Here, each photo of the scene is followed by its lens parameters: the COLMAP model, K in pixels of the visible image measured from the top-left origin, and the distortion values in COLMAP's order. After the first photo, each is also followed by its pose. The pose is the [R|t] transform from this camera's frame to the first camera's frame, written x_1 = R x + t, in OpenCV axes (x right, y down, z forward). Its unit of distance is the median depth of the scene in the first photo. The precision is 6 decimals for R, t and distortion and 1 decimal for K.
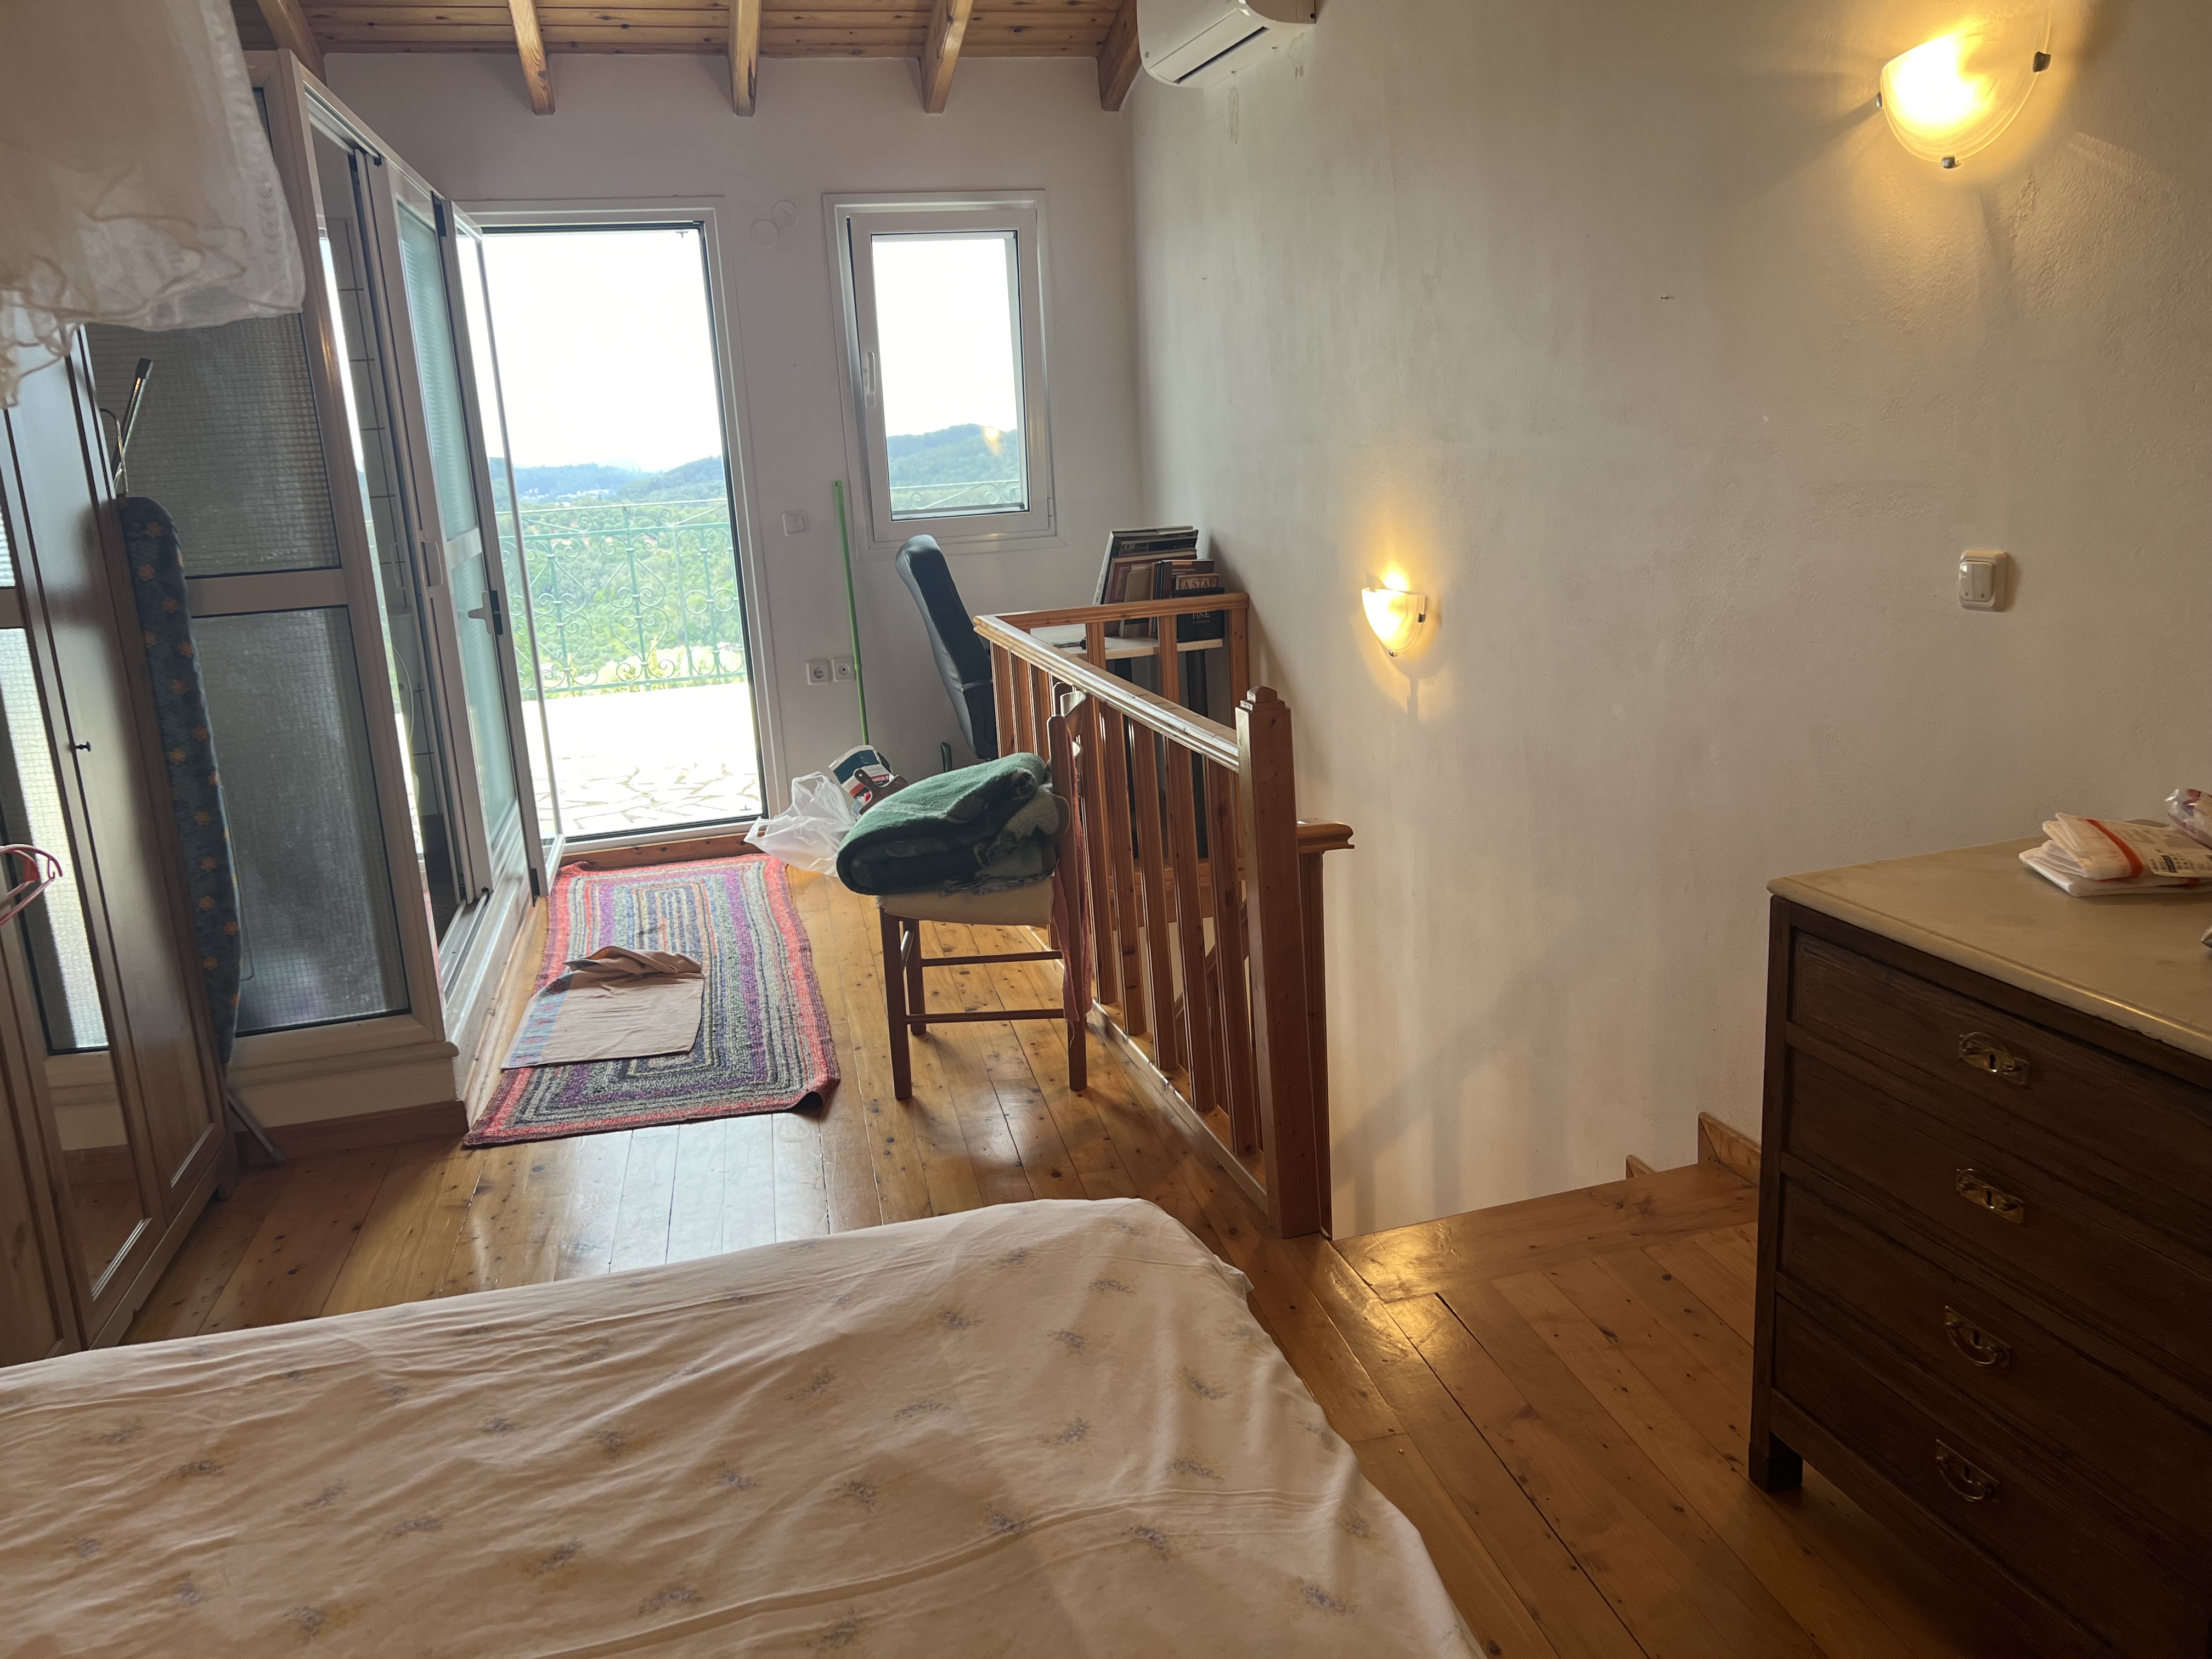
lens RADIAL K [[1677.5, 0, 1107.5], [0, 1677.5, 808.3], [0, 0, 1]] dist [0.063690, -0.061083]
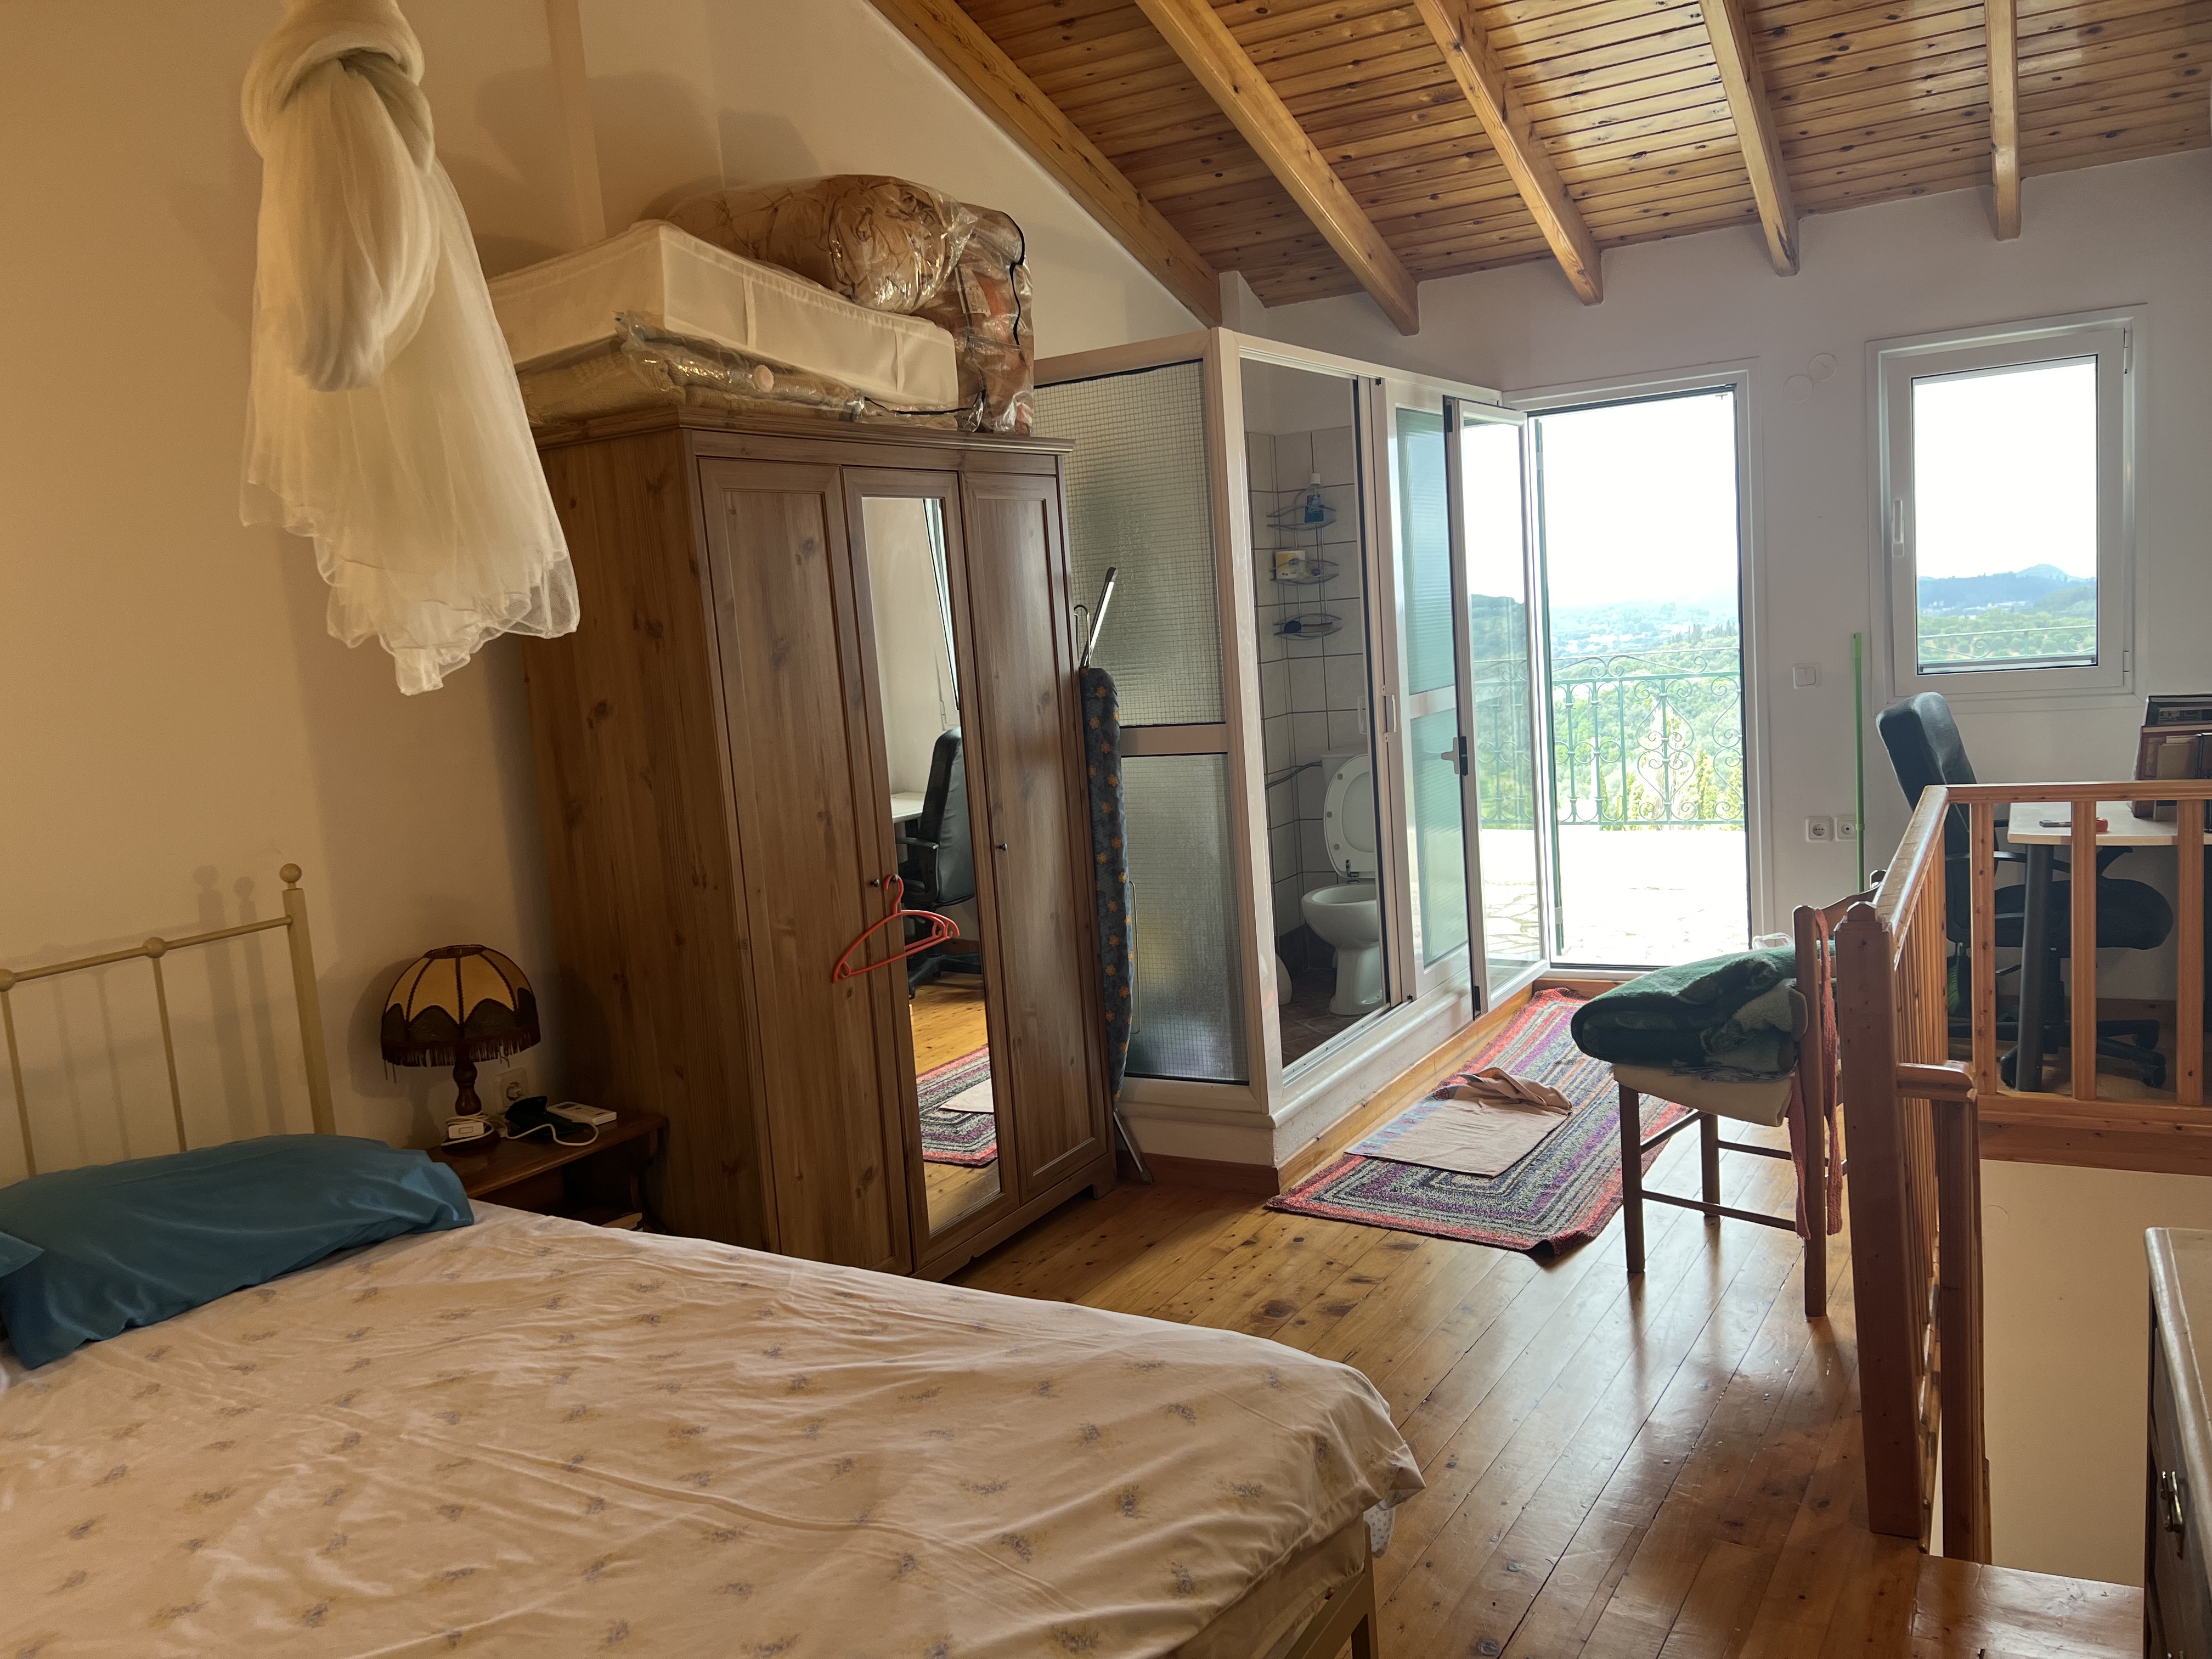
lens RADIAL K [[1677.5, 0, 1115.5], [0, 1677.5, 820.5], [0, 0, 1]] dist [0.063690, -0.061083]
pose [[0.717964, 0.084917, -0.690881, 0.337560], [-0.124738, 0.992160, -0.007681, -0.047114], [0.684813, 0.091694, 0.722927, 0.045909]]
